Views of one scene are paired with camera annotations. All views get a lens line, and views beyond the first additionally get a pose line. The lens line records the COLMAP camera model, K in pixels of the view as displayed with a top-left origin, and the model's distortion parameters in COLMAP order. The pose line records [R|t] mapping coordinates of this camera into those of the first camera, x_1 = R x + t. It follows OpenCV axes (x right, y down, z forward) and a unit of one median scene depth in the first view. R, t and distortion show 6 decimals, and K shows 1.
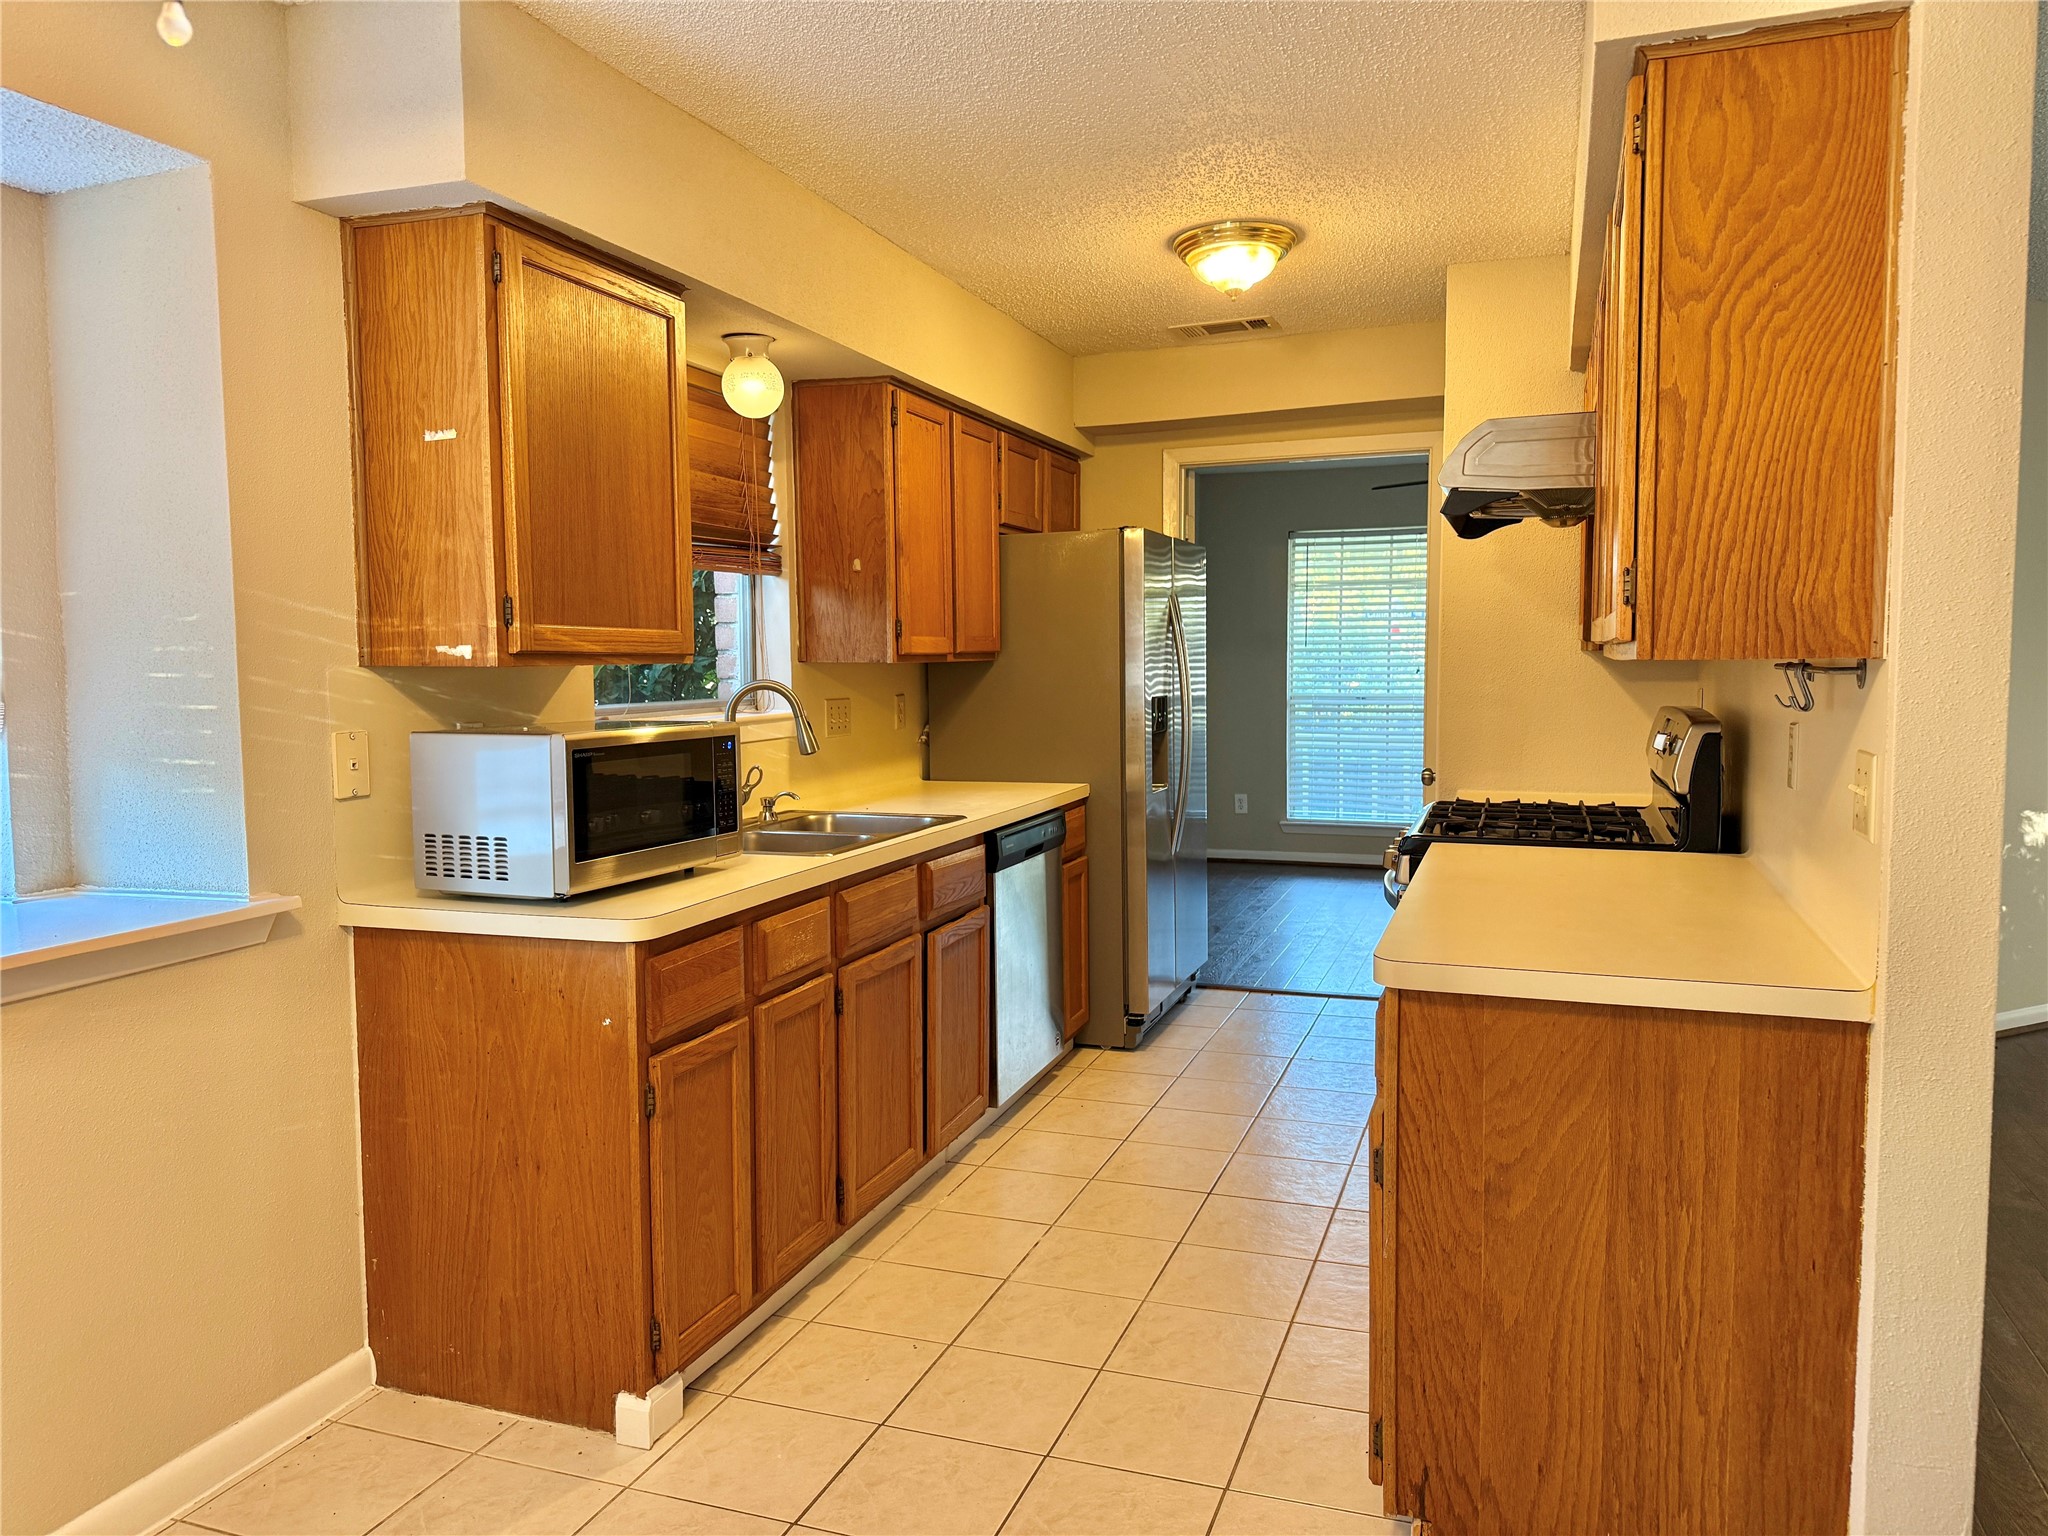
lens RADIAL K [[1432.4, 0, 1024.0], [0, 1432.4, 768.0], [0, 0, 1]] dist [0.068186, -0.077652]
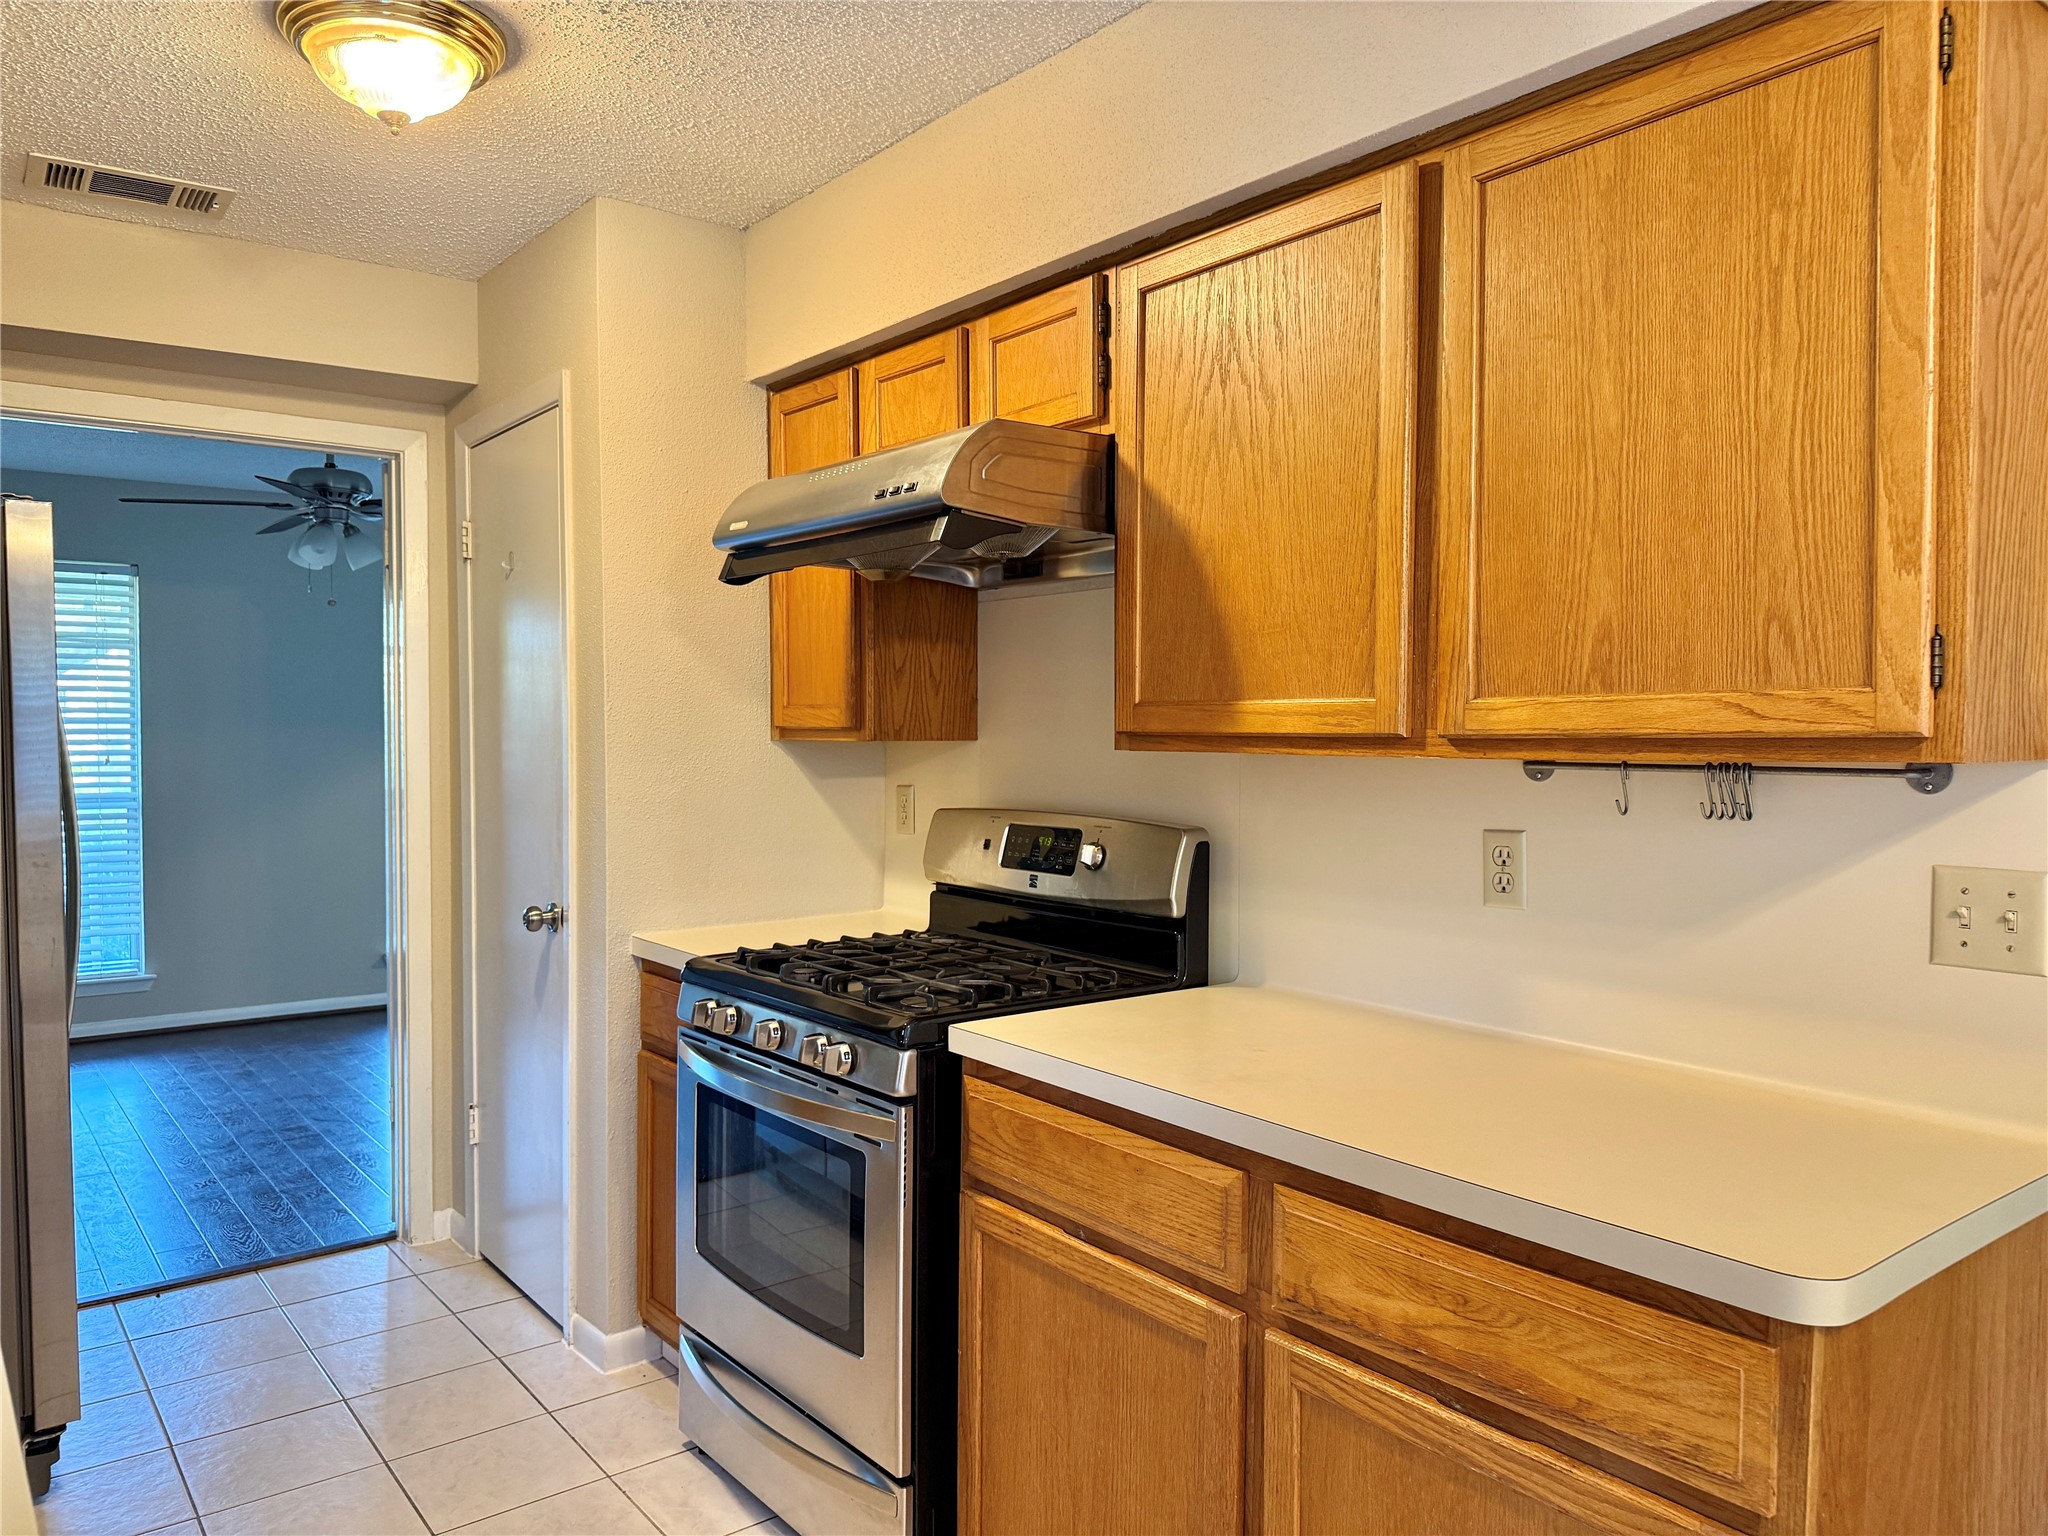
lens RADIAL K [[1432.4, 0, 1024.0], [0, 1432.4, 768.0], [0, 0, 1]] dist [0.068186, -0.077652]
pose [[0.536122, -0.017672, 0.843955, -0.176363], [0.067419, 0.997483, -0.021941, -0.035303], [-0.841444, 0.068662, 0.535965, 0.421397]]
